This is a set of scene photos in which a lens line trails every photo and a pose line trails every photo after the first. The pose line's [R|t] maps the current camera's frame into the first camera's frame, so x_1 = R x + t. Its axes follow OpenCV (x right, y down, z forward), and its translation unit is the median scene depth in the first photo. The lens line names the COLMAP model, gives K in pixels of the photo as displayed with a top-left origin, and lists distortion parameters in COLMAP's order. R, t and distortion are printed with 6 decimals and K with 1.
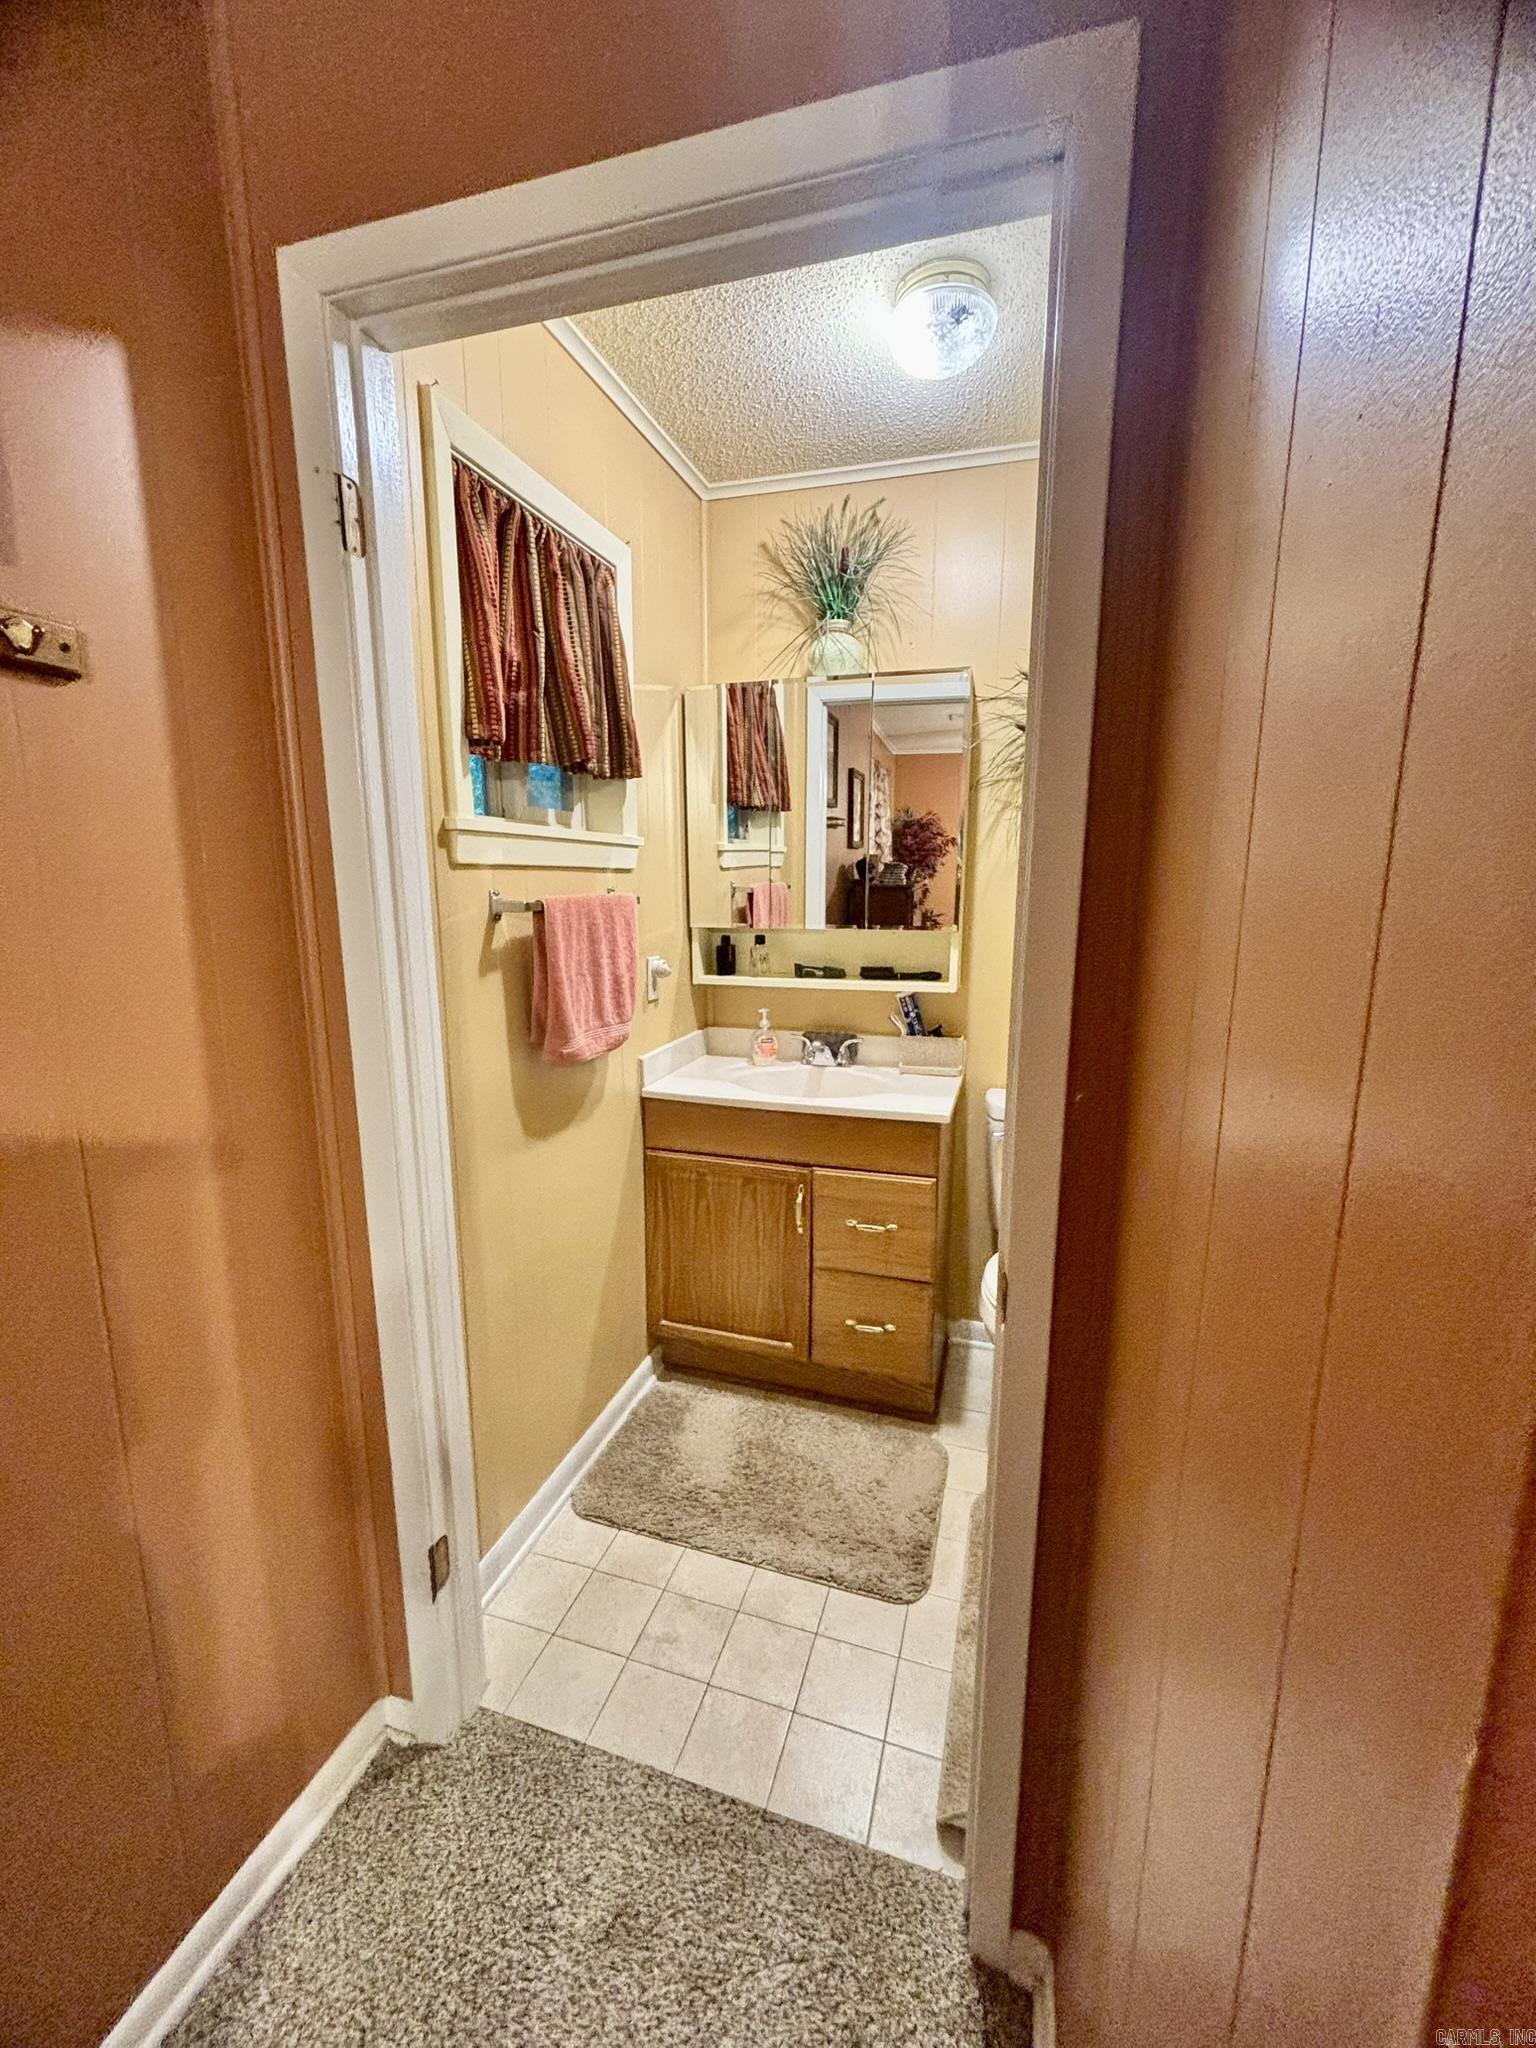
lens RADIAL K [[835.6, 0, 760.5], [0, 835.6, 1014.1], [0, 0, 1]] dist [-0.000414, 0.000192]
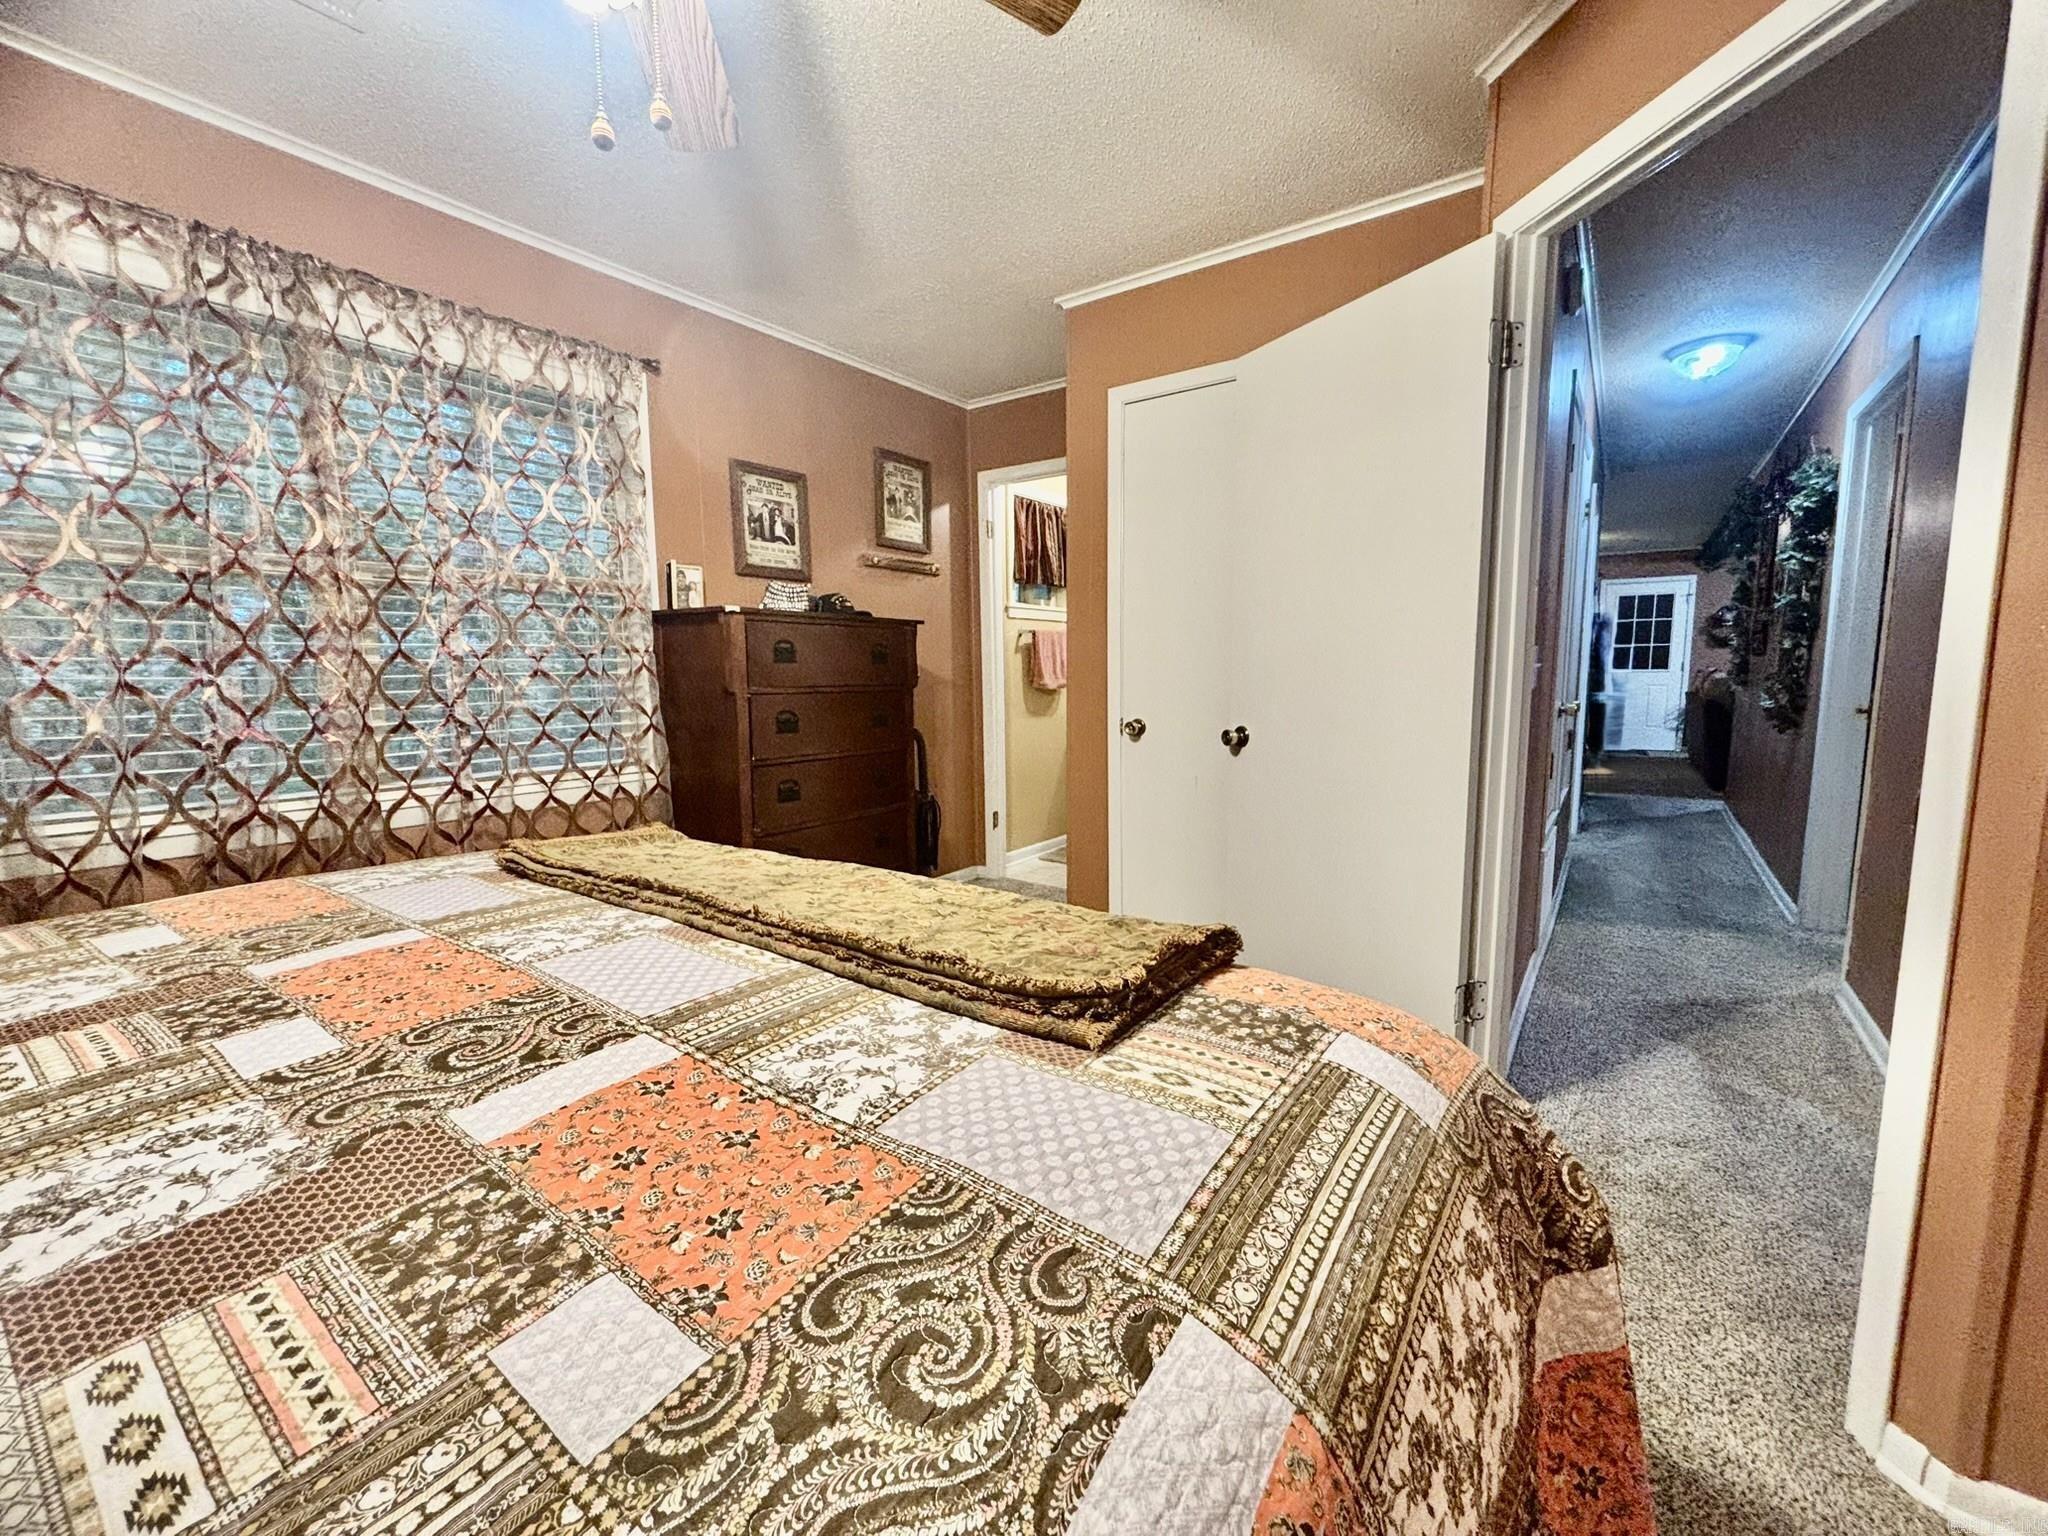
lens RADIAL K [[830.8, 0, 1017.3], [0, 830.8, 763.5], [0, 0, 1]] dist [0.001320, 0.000062]
pose [[0.950473, 0.027971, -0.309545, 0.492856], [-0.042555, 0.998275, -0.040459, 0.374200], [0.307880, 0.051628, 0.950024, -1.468346]]
